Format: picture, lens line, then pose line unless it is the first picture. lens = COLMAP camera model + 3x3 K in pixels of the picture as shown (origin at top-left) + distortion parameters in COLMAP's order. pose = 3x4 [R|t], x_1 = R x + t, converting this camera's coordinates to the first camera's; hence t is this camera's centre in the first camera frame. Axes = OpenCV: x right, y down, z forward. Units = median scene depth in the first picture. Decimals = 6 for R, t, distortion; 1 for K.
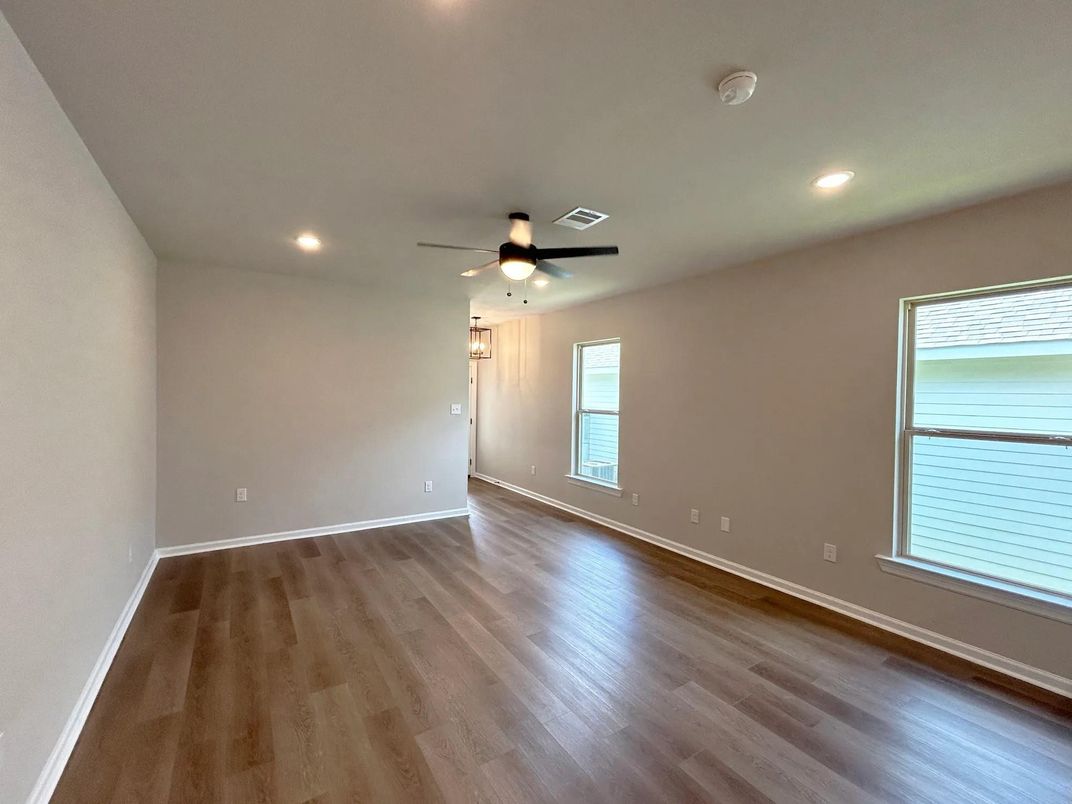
lens RADIAL K [[458.2, 0, 534.4], [0, 458.2, 400.8], [0, 0, 1]] dist [0.001144, 0.000707]
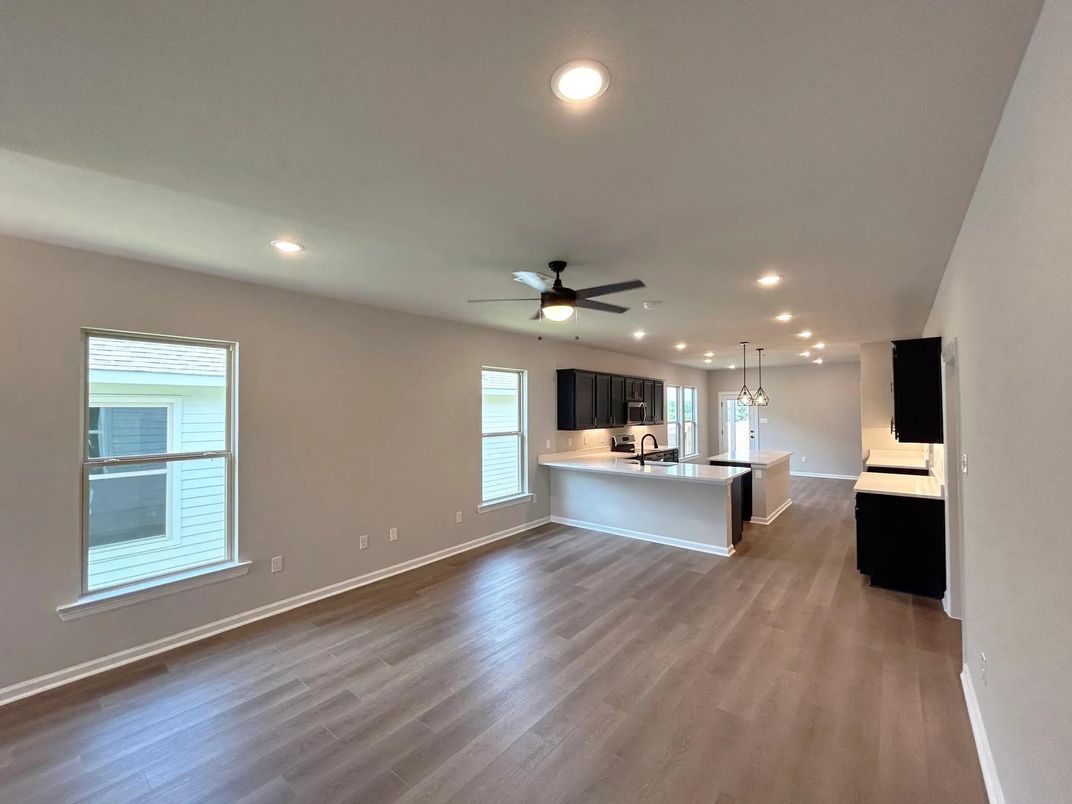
lens RADIAL K [[458.2, 0, 534.4], [0, 458.2, 400.8], [0, 0, 1]] dist [0.001144, 0.000707]
pose [[-0.322507, 0.007559, 0.946537, -0.797927], [0.019995, 0.999799, -0.001172, -0.051698], [-0.946356, 0.018548, -0.322594, 1.083975]]
